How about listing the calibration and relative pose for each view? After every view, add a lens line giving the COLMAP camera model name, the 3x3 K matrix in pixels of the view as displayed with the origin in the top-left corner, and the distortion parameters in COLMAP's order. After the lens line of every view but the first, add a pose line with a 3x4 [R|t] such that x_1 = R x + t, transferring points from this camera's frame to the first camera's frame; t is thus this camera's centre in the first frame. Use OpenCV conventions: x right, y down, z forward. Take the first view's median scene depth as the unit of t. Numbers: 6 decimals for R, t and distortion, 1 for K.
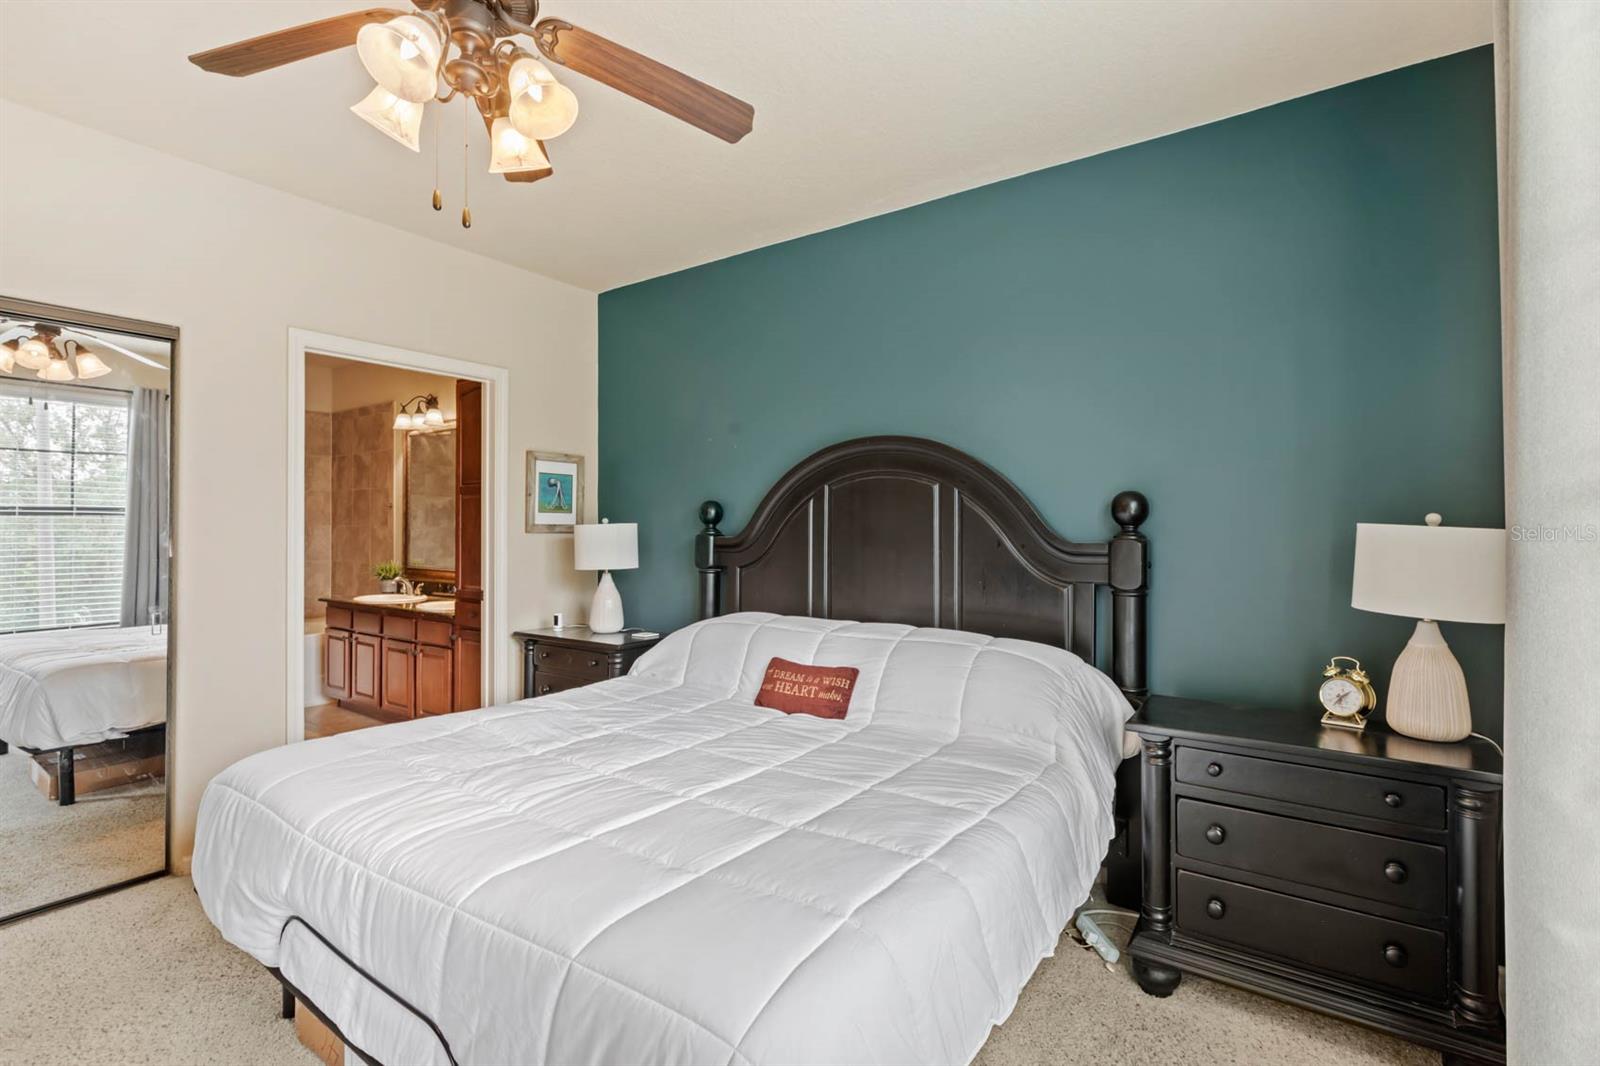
lens RADIAL K [[741.1, 0, 800.0], [0, 741.1, 533.0], [0, 0, 1]] dist [-0.000914, -0.000510]
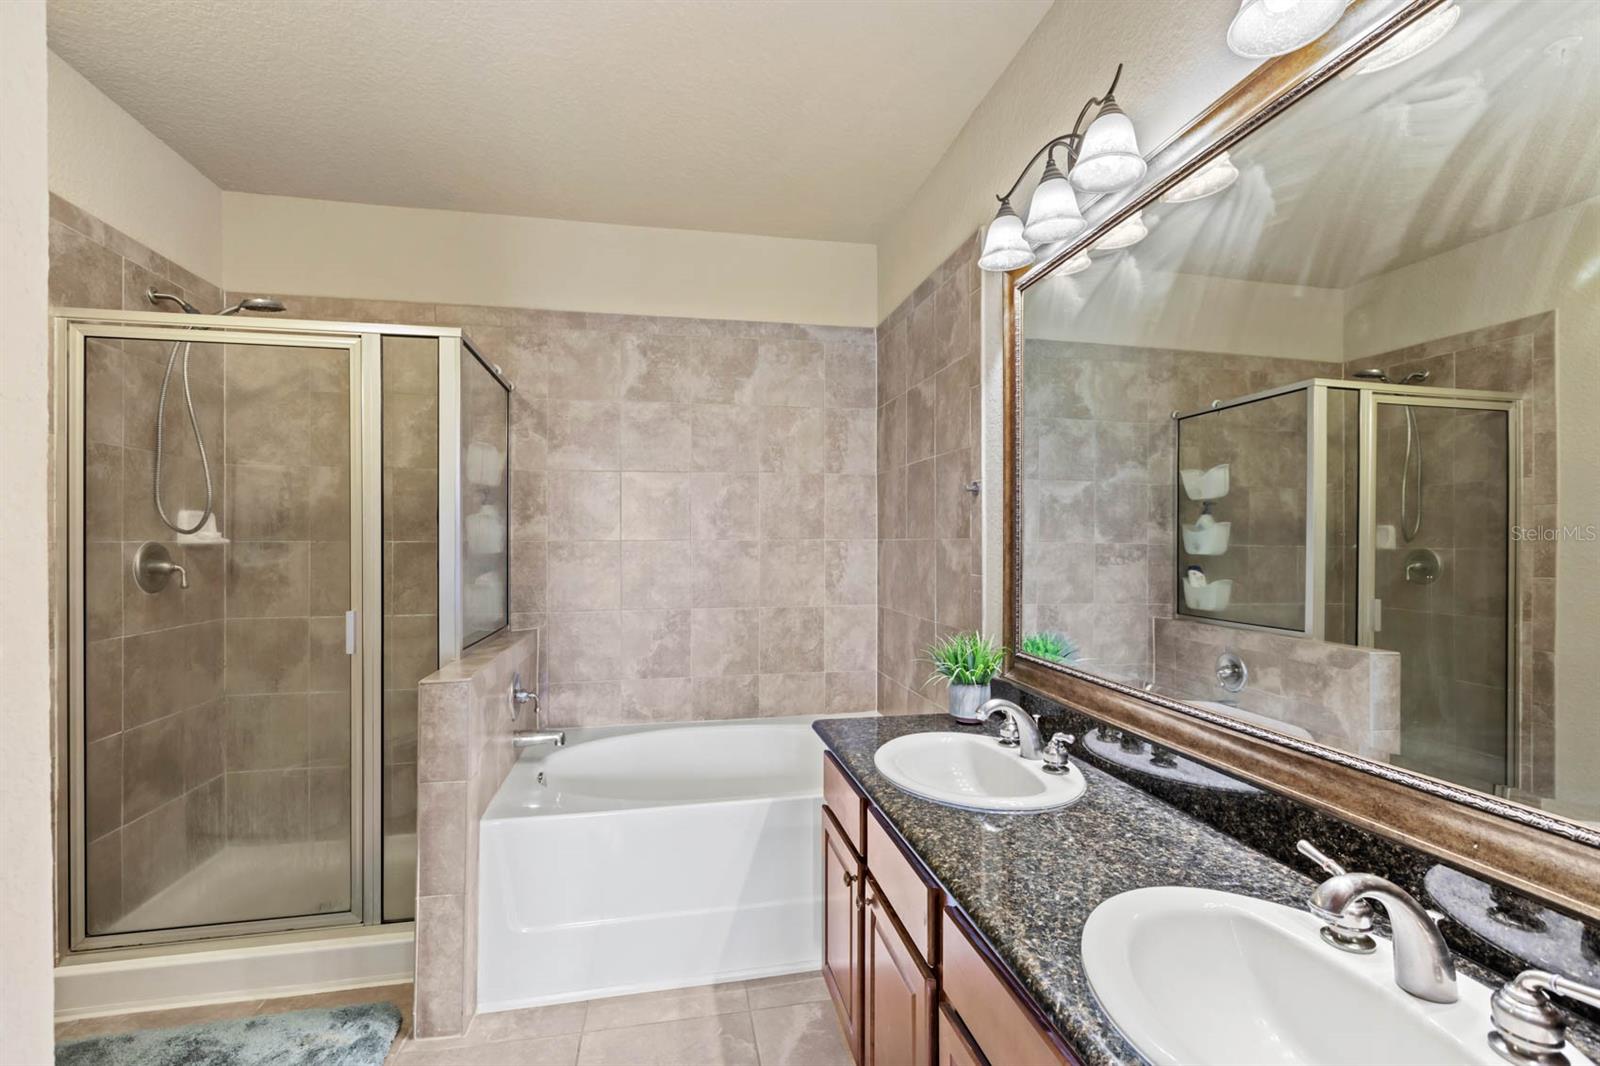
lens RADIAL K [[741.1, 0, 800.0], [0, 741.1, 533.0], [0, 0, 1]] dist [-0.000914, -0.000510]
pose [[0.732756, -0.013160, -0.680364, -0.324384], [0.000304, 0.999819, -0.019011, -0.004818], [0.680492, 0.013723, 0.732627, 0.595603]]
